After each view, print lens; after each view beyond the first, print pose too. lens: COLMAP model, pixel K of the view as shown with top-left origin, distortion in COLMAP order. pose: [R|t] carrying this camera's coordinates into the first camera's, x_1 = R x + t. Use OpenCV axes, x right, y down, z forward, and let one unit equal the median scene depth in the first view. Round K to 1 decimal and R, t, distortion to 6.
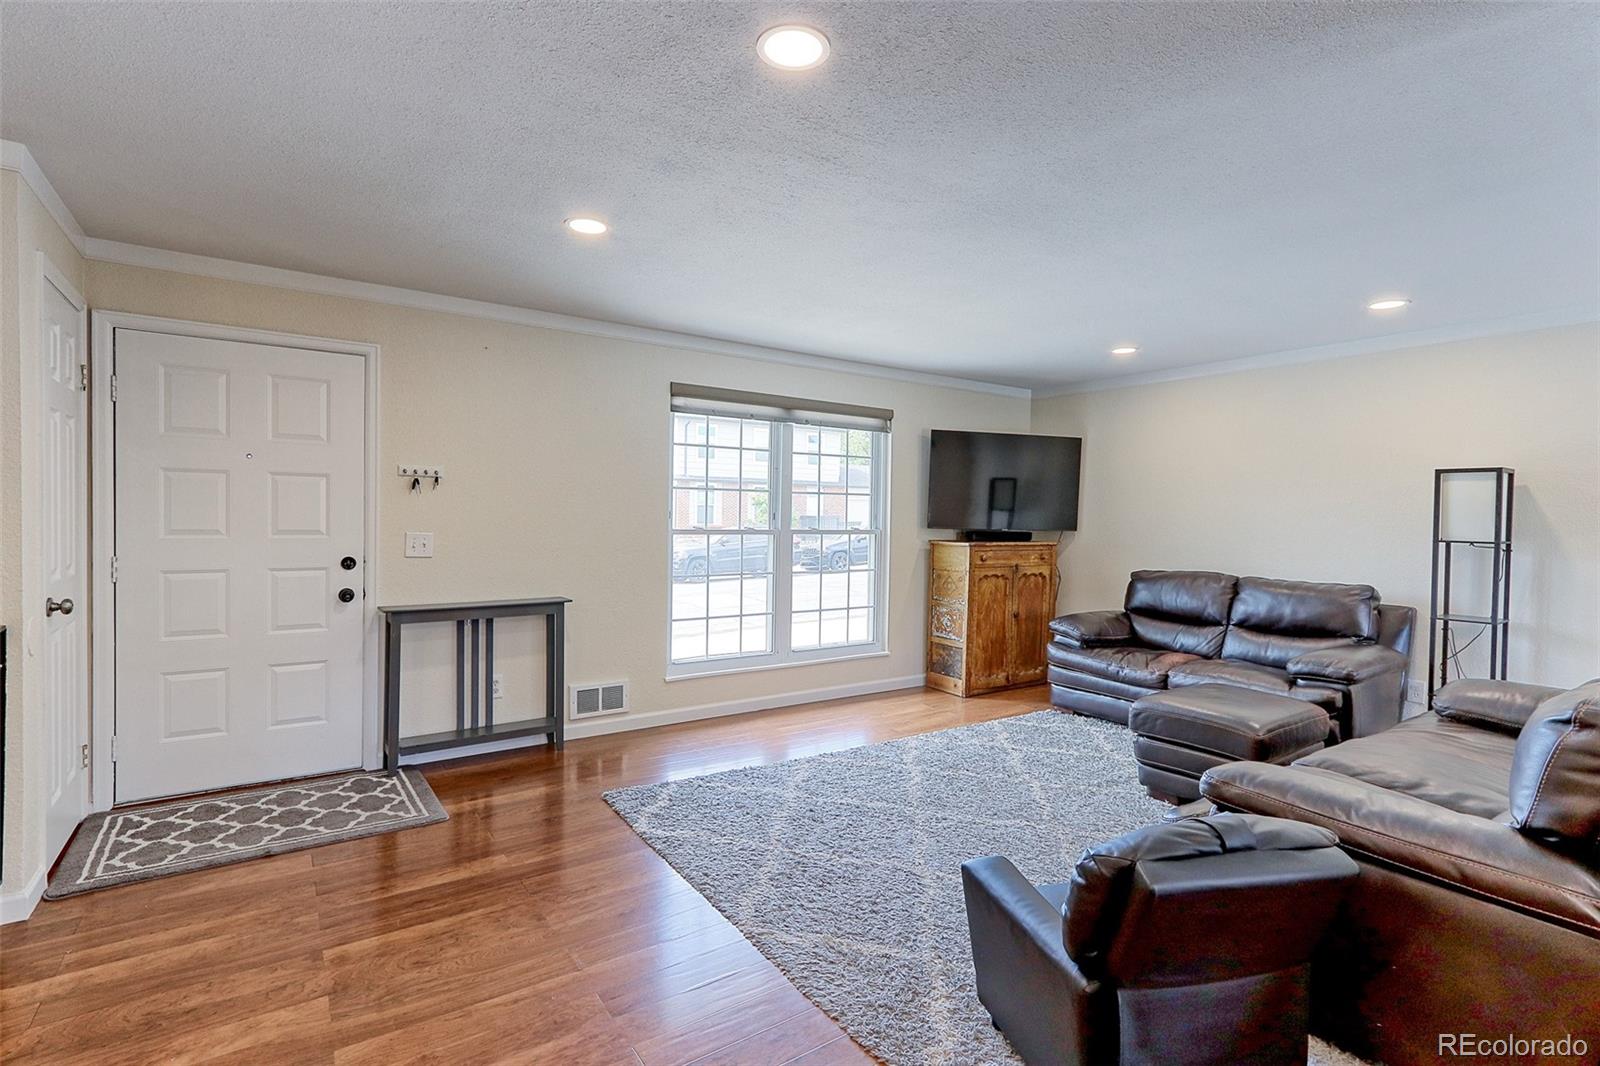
lens RADIAL K [[746.9, 0, 781.8], [0, 746.9, 528.6], [0, 0, 1]] dist [0.003058, 0.003208]
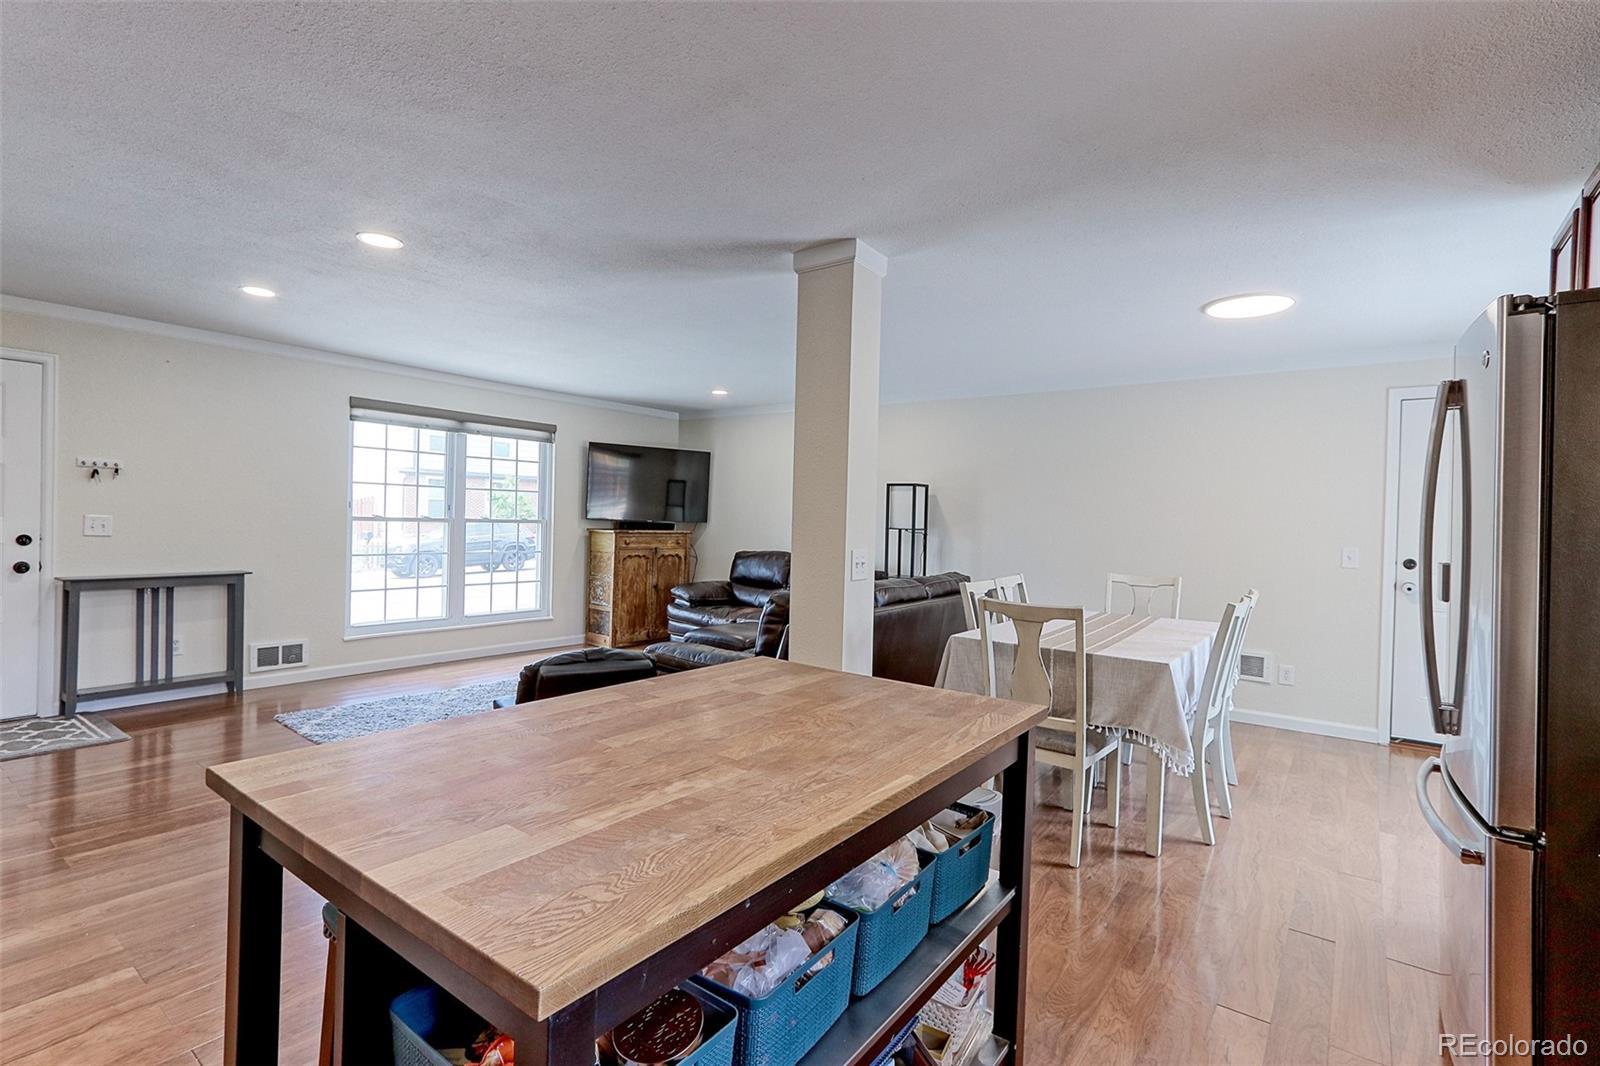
lens RADIAL K [[746.9, 0, 783.1], [0, 746.9, 529.2], [0, 0, 1]] dist [0.003058, 0.003208]
pose [[0.950554, 0.005962, 0.310503, 0.150397], [-0.006546, 0.999978, 0.000841, 0.016629], [-0.310491, -0.002832, 0.950572, -0.396521]]
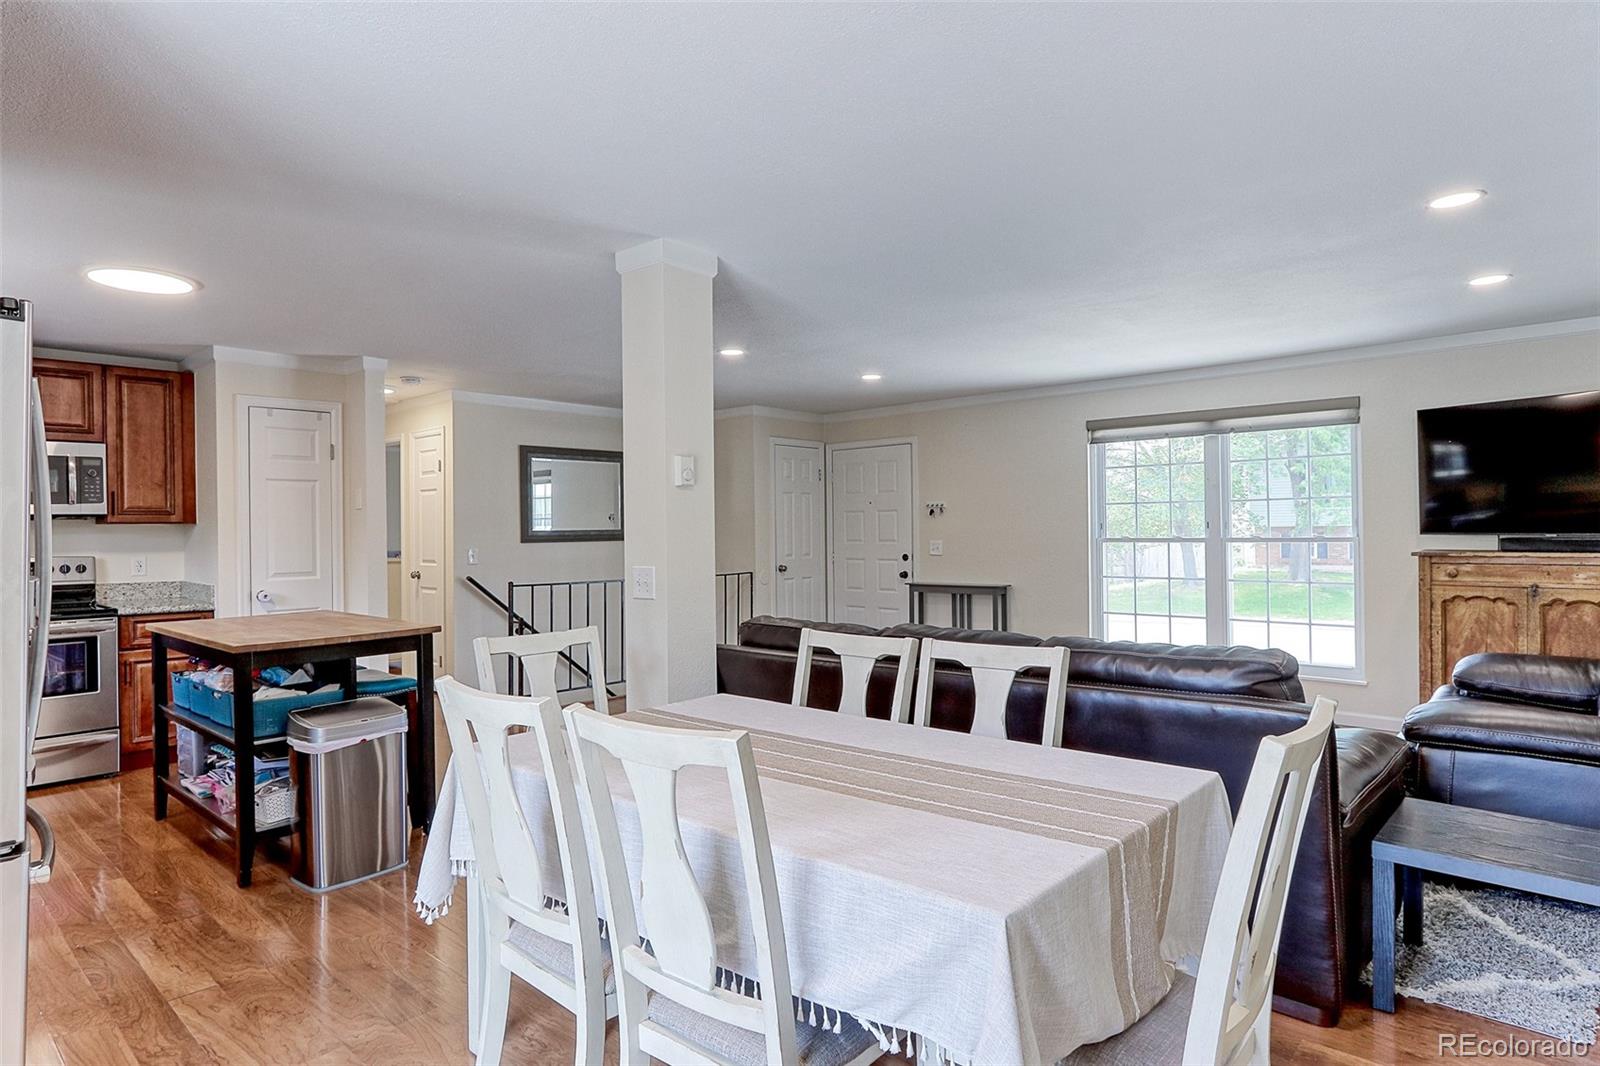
lens RADIAL K [[883.7, 0, 805.2], [0, 883.7, 532.0], [0, 0, 1]] dist [-0.003688, 0.003532]
pose [[0.252547, -0.016824, -0.967438, 1.185659], [-0.002168, 0.999836, -0.017953, 0.018790], [0.967582, 0.006632, 0.252469, 0.168966]]
